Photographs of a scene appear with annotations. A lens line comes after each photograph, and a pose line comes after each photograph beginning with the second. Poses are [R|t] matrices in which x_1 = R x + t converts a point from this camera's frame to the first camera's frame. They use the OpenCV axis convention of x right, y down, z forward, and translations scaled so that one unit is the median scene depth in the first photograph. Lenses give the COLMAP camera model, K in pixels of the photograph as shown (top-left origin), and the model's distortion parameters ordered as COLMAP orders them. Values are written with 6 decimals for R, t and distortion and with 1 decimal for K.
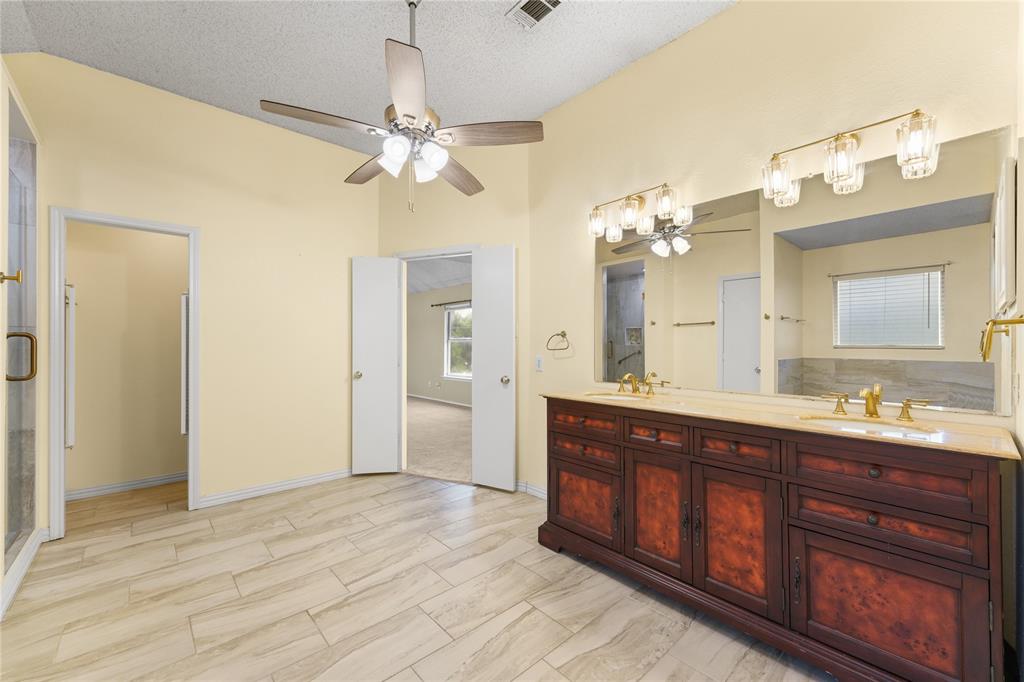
lens RADIAL K [[411.8, 0, 492.7], [0, 411.8, 329.4], [0, 0, 1]] dist [0.000246, -0.000187]
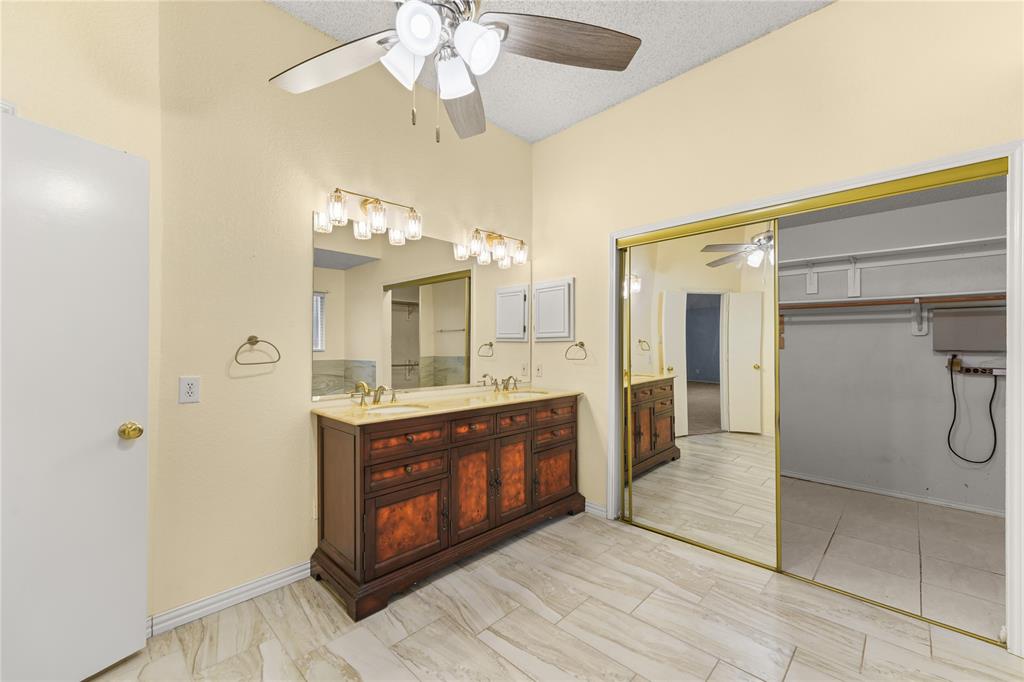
lens RADIAL K [[410.6, 0, 506.6], [0, 410.6, 347.1], [0, 0, 1]] dist [0.000052, -0.000233]
pose [[-0.091482, 0.007901, 0.995775, -0.690290], [-0.026834, 0.999586, -0.010396, 0.022289], [-0.995445, -0.027672, -0.091232, 0.848810]]
